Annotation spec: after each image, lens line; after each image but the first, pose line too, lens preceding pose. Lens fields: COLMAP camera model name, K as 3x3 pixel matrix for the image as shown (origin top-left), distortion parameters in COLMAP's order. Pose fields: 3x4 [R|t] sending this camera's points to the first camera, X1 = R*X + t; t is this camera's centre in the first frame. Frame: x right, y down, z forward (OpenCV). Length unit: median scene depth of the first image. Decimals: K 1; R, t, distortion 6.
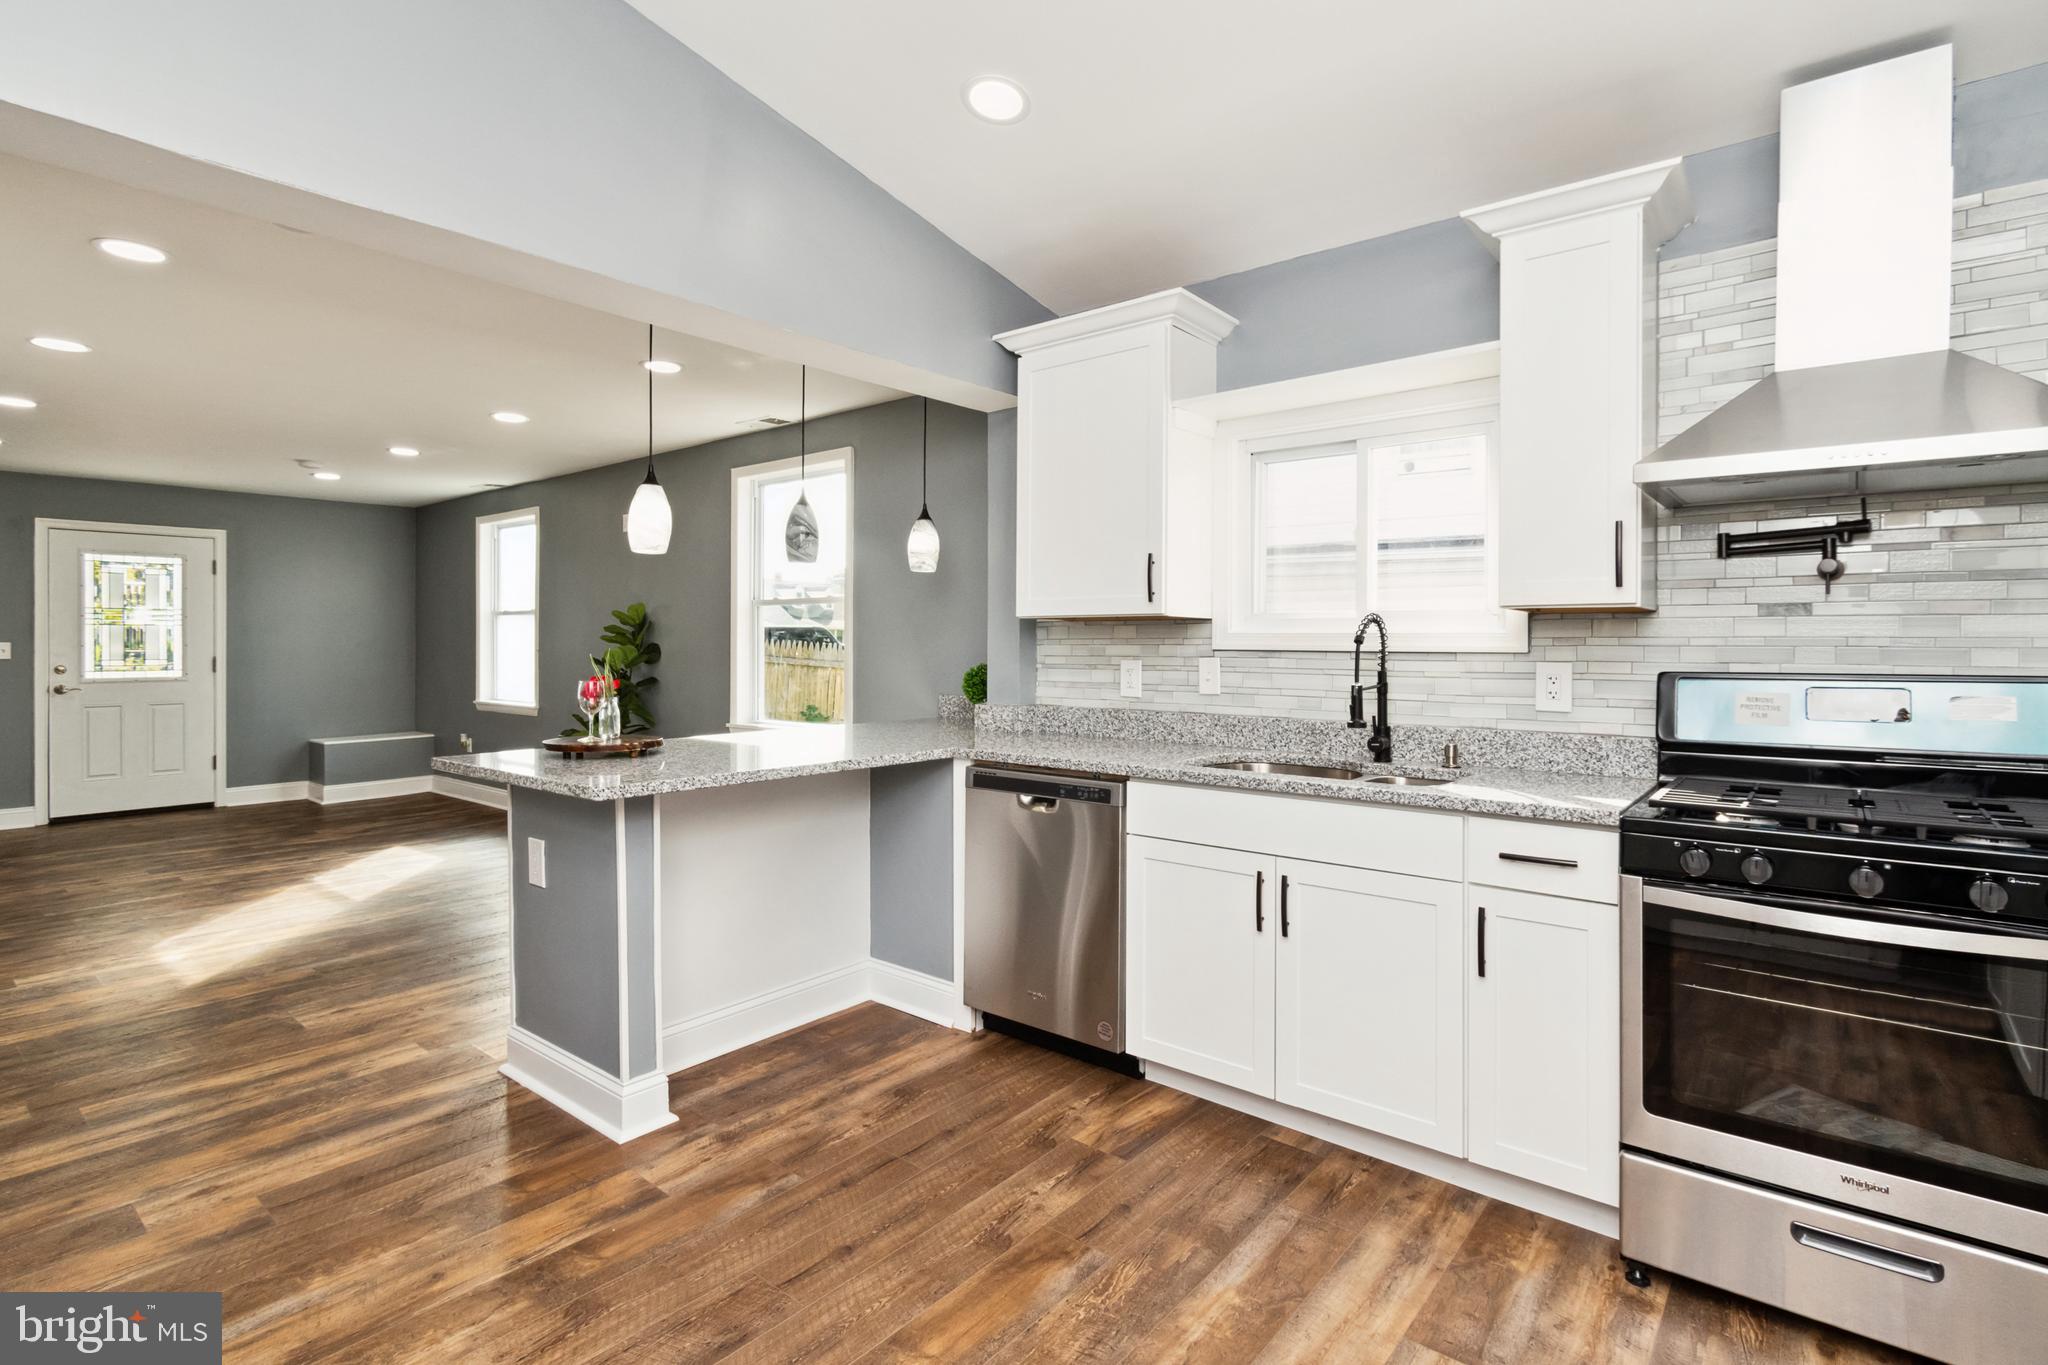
lens RADIAL K [[988.4, 0, 1032.6], [0, 988.4, 648.4], [0, 0, 1]] dist [-0.001210, -0.001629]
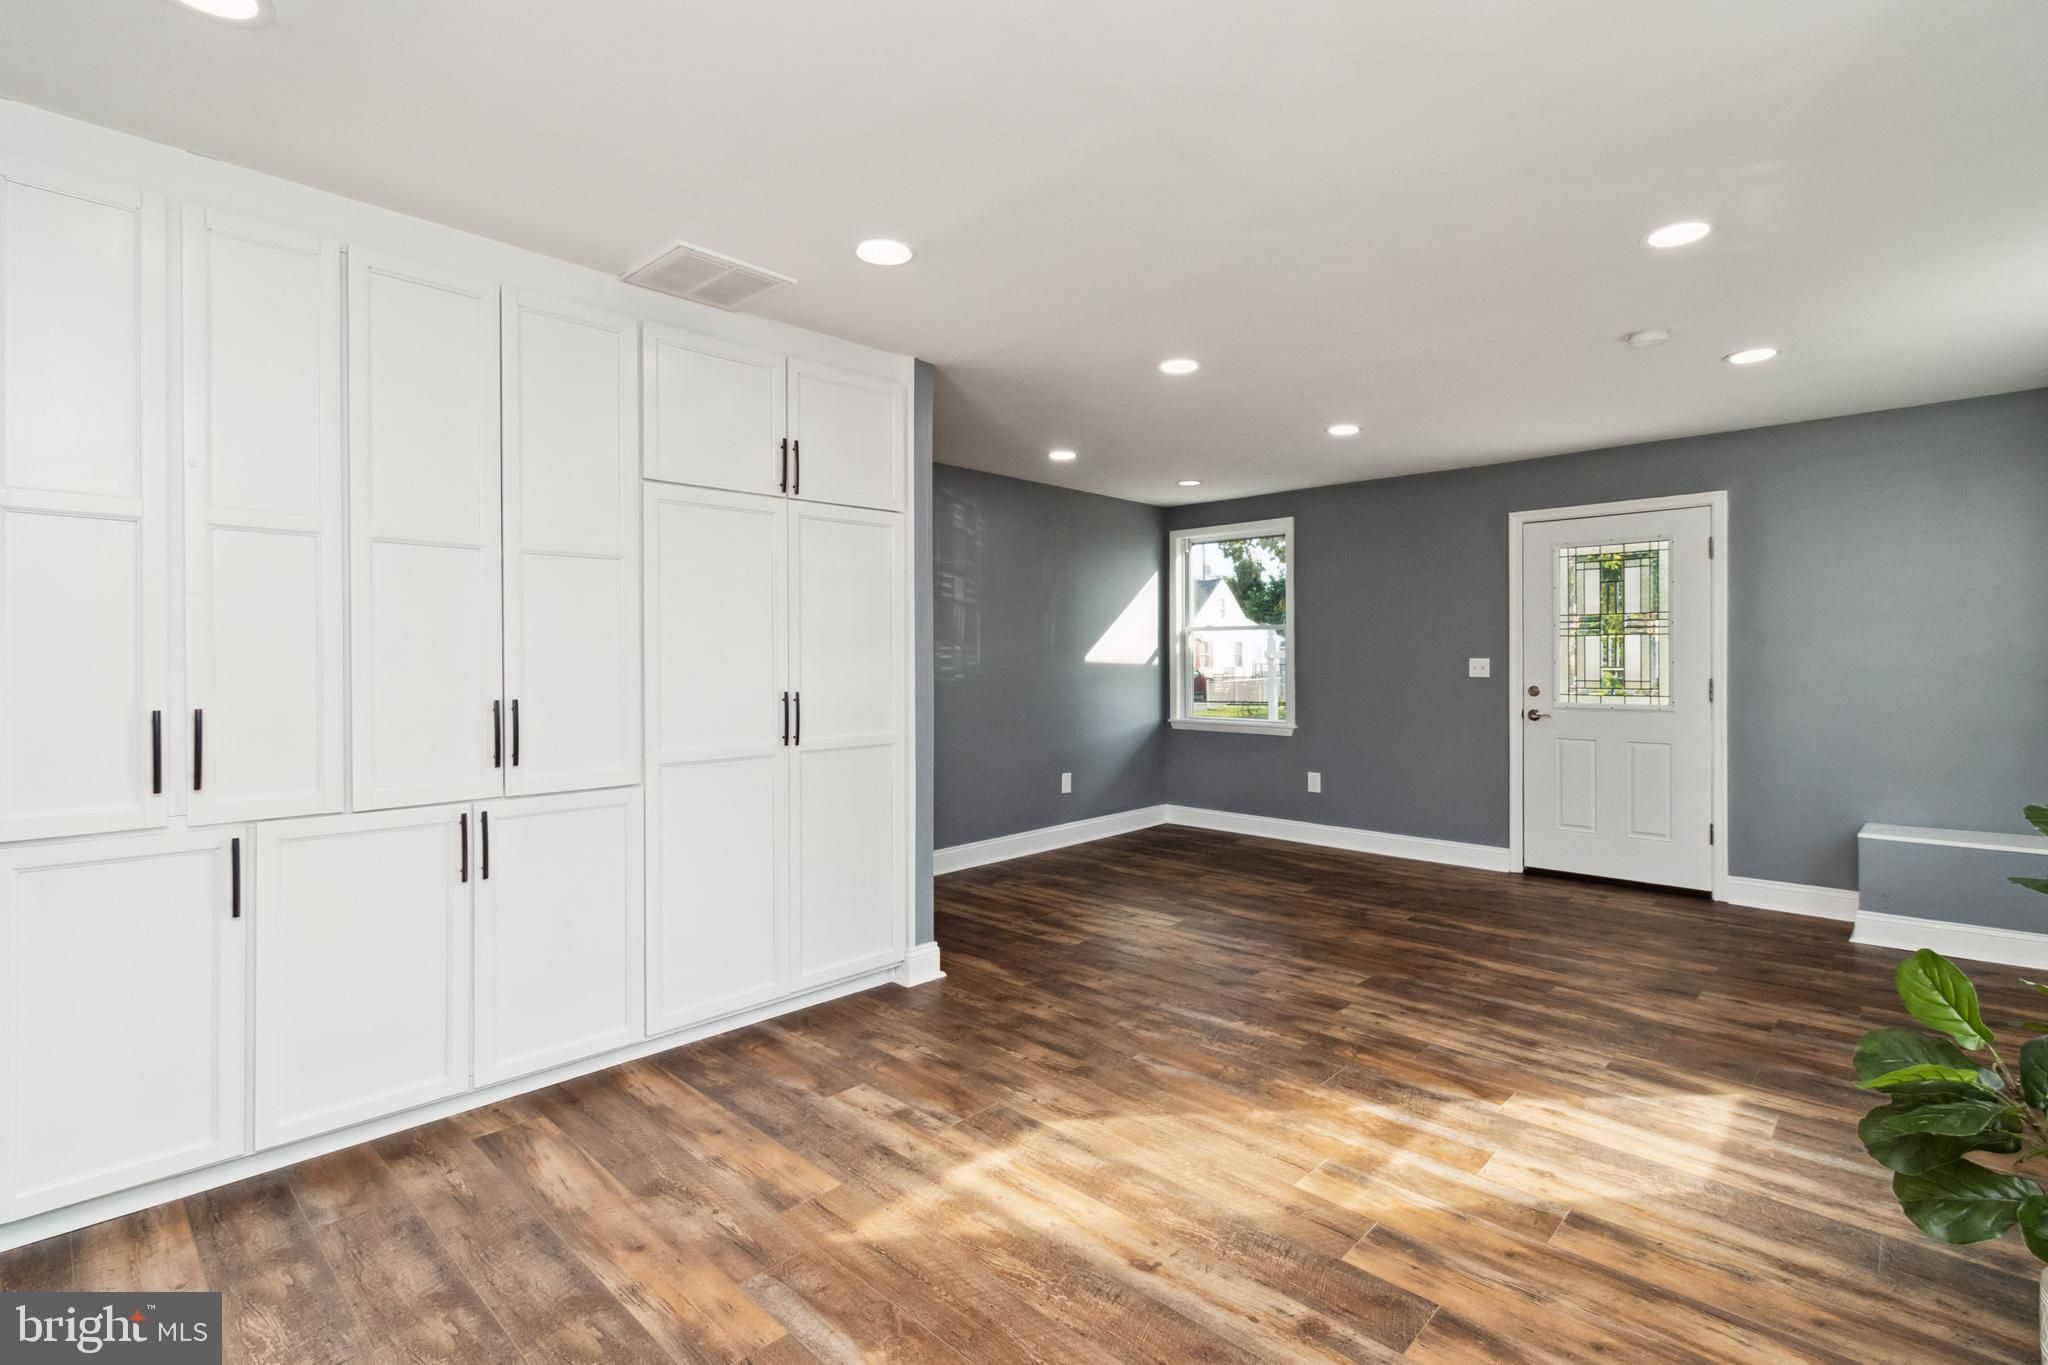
lens RADIAL K [[950.0, 0, 1038.4], [0, 950.0, 662.5], [0, 0, 1]] dist [0.001013, 0.000042]
pose [[-0.070886, 0.000696, -0.997484, -0.381778], [-0.005865, 0.999982, 0.001114, -0.002368], [0.997467, 0.005929, -0.070881, 1.569577]]
